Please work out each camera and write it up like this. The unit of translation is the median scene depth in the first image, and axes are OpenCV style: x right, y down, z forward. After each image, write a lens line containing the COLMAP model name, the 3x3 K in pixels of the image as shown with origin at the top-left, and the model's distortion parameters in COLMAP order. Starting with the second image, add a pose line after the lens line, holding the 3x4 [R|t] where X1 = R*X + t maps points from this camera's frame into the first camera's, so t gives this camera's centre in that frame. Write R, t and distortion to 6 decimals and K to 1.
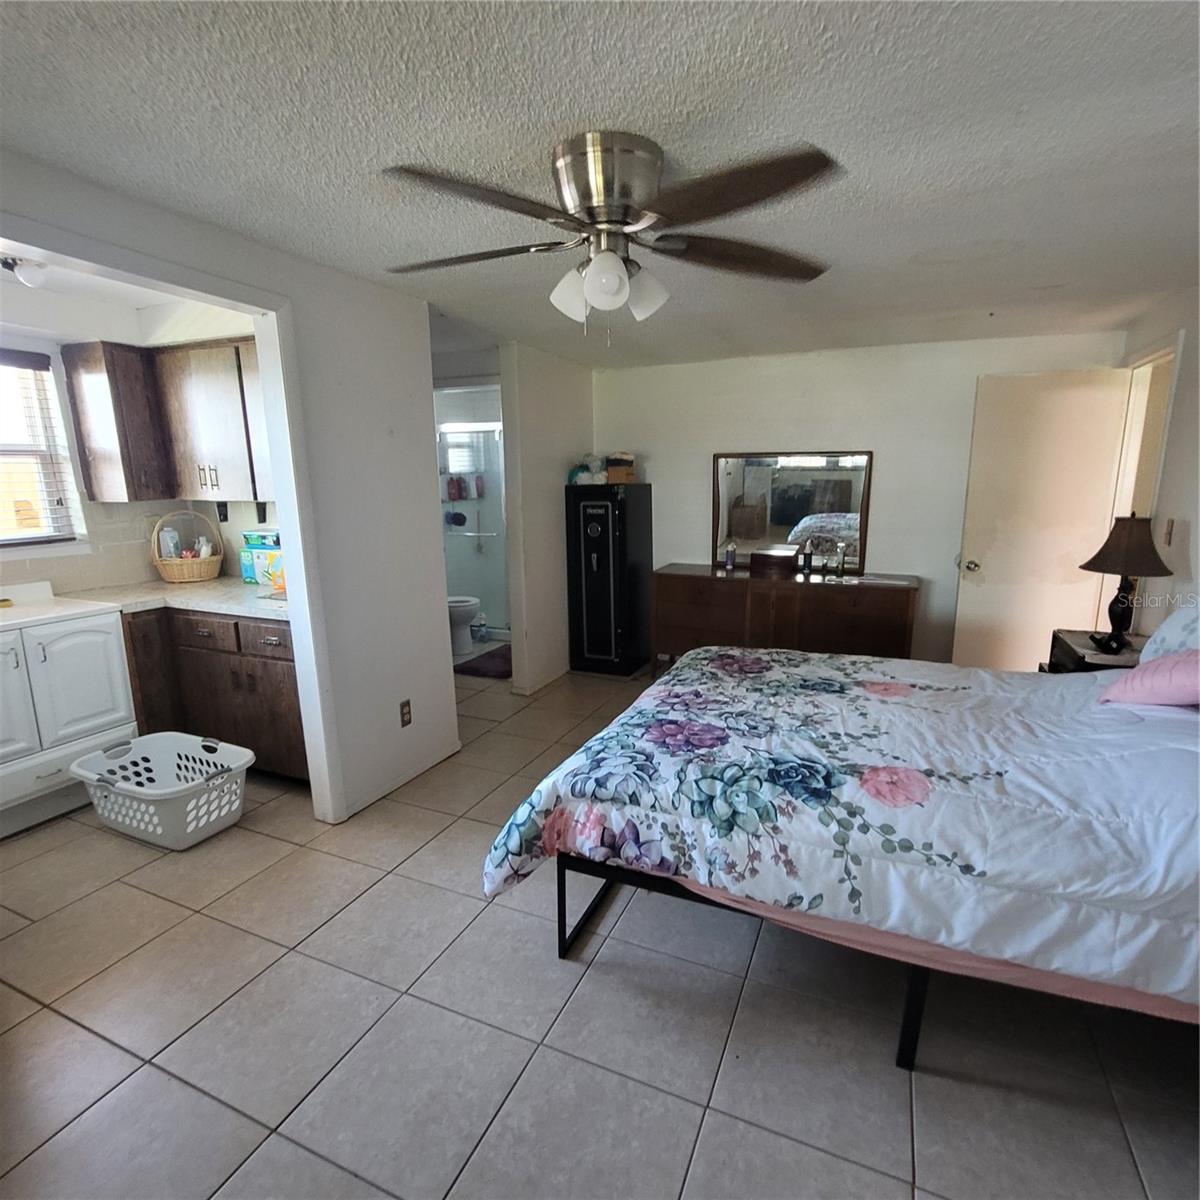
lens RADIAL K [[655.7, 0, 601.5], [0, 655.7, 601.3], [0, 0, 1]] dist [-0.006886, 0.002745]
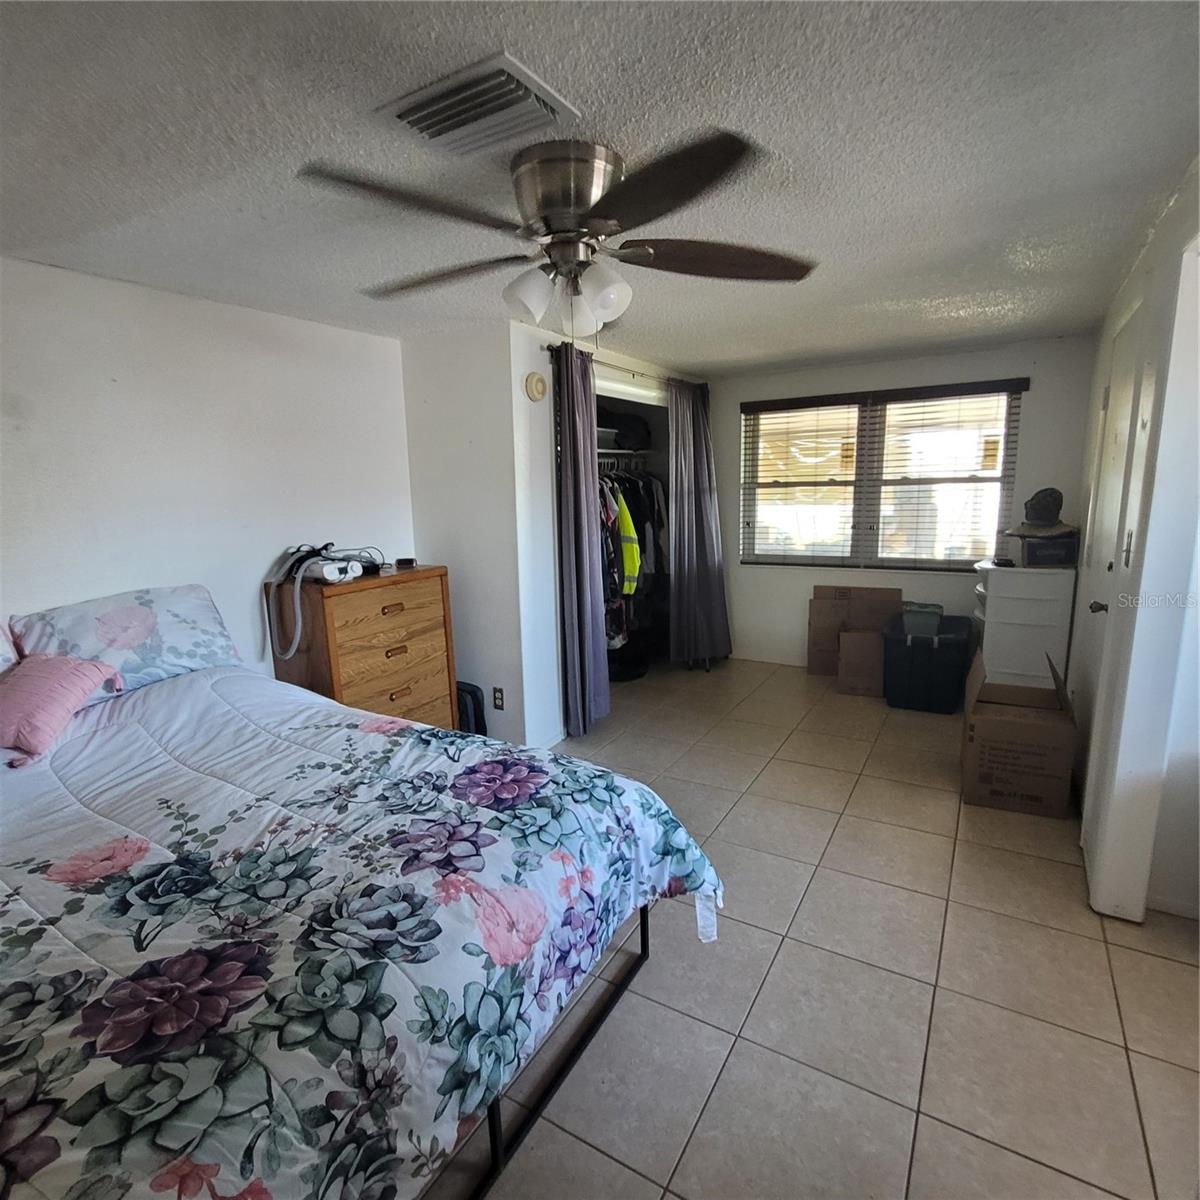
lens RADIAL K [[655.7, 0, 596.4], [0, 655.7, 602.7], [0, 0, 1]] dist [-0.006886, 0.002745]
pose [[-0.990420, 0.004687, 0.138006, -0.122278], [0.056577, 0.925456, 0.374606, -0.337585], [-0.125962, 0.378825, -0.916856, 1.644806]]
